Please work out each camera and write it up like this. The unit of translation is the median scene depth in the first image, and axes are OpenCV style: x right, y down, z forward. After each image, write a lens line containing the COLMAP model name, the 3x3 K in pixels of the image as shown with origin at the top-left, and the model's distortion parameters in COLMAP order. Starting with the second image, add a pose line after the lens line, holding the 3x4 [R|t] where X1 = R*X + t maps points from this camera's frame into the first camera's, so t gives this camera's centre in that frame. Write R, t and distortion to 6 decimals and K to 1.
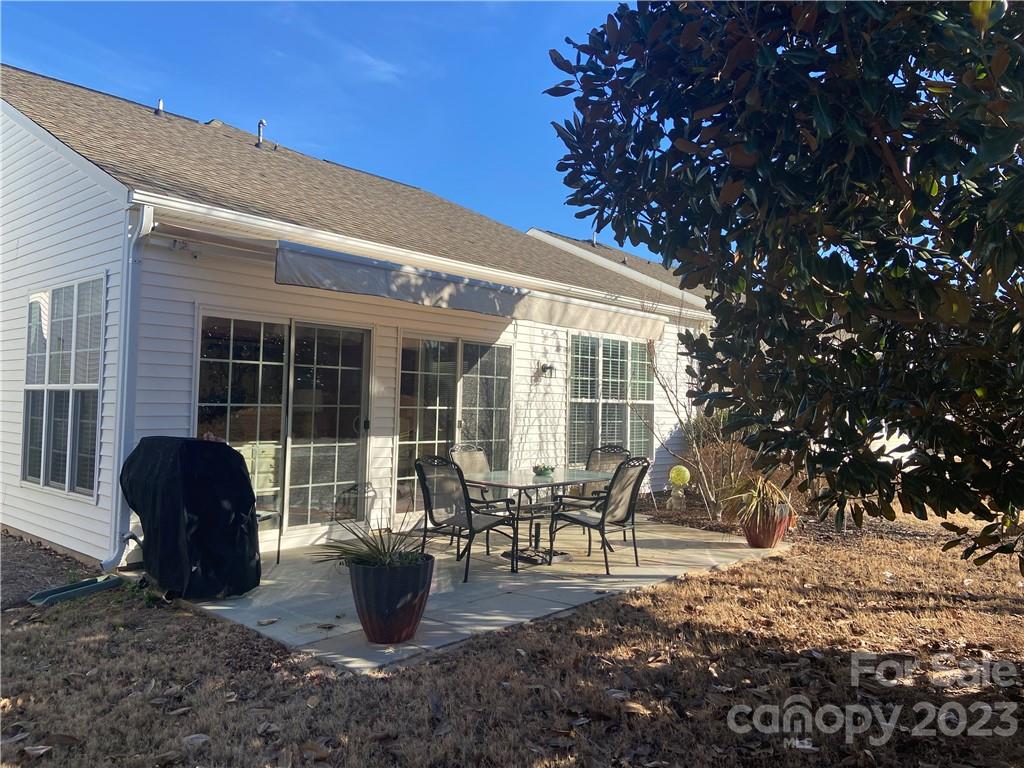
lens RADIAL K [[760.1, 0, 503.1], [0, 760.1, 379.3], [0, 0, 1]] dist [0.127378, -0.158158]
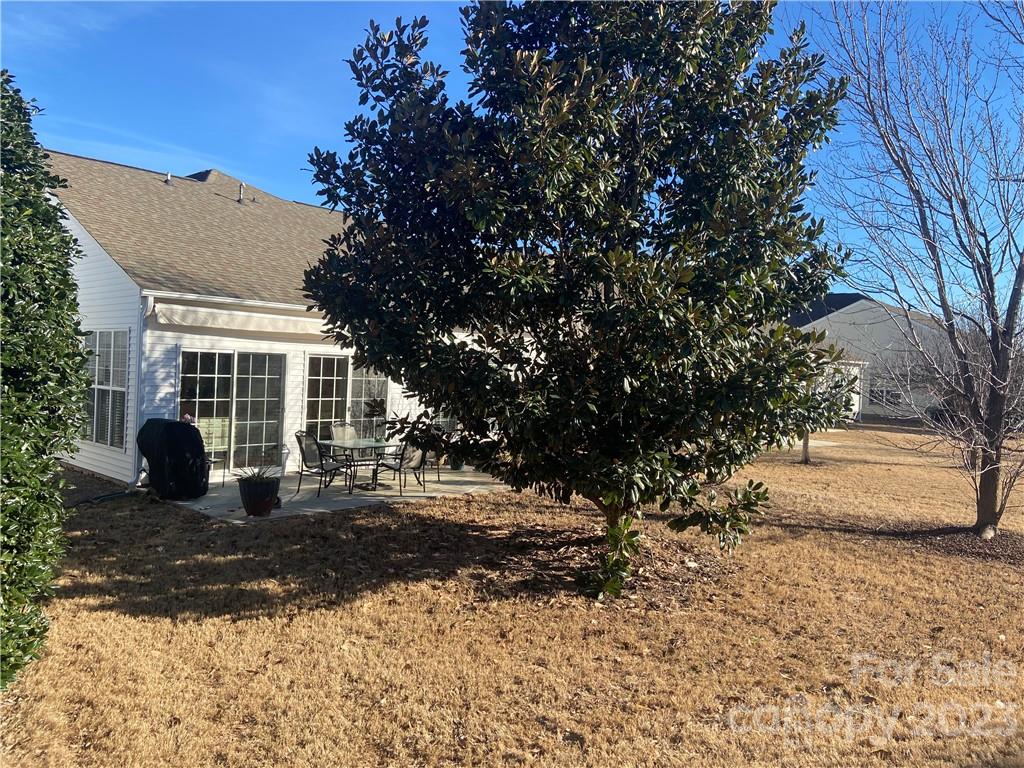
lens RADIAL K [[760.1, 0, 503.1], [0, 760.1, 379.3], [0, 0, 1]] dist [0.127378, -0.158158]
pose [[0.999374, 0.017543, -0.030728, 0.442265], [-0.016065, 0.998732, 0.047706, -0.120064], [0.031526, -0.047183, 0.998389, -0.829888]]
